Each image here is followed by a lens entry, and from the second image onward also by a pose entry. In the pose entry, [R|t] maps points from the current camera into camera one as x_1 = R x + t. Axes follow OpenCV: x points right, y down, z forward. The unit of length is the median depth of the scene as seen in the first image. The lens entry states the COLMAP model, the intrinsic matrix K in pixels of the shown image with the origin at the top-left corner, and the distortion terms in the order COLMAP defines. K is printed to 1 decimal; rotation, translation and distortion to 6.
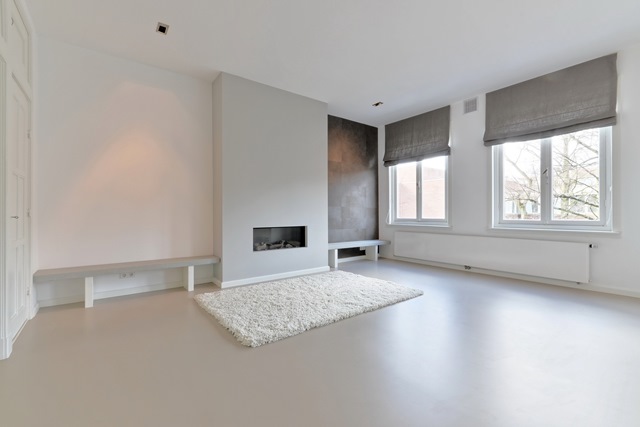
lens RADIAL K [[285.9, 0, 326.3], [0, 285.9, 213.5], [0, 0, 1]] dist [0.012568, 0.000233]
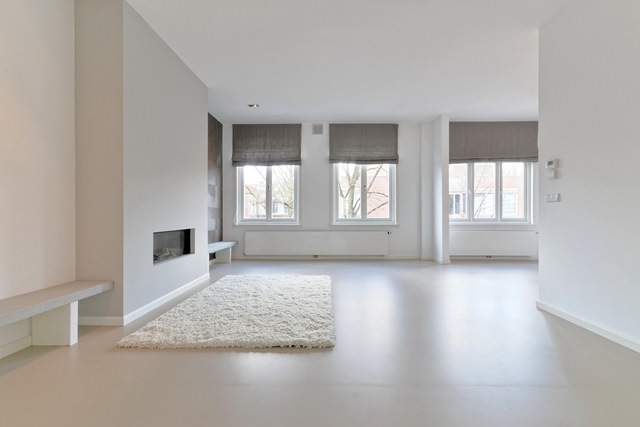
lens RADIAL K [[285.9, 0, 326.3], [0, 285.9, 213.5], [0, 0, 1]] dist [0.012568, 0.000233]
pose [[0.628178, 0.002042, 0.778067, -0.474022], [0.000768, 0.999994, -0.003245, 0.003401], [-0.778069, 0.002636, 0.628173, 0.174700]]
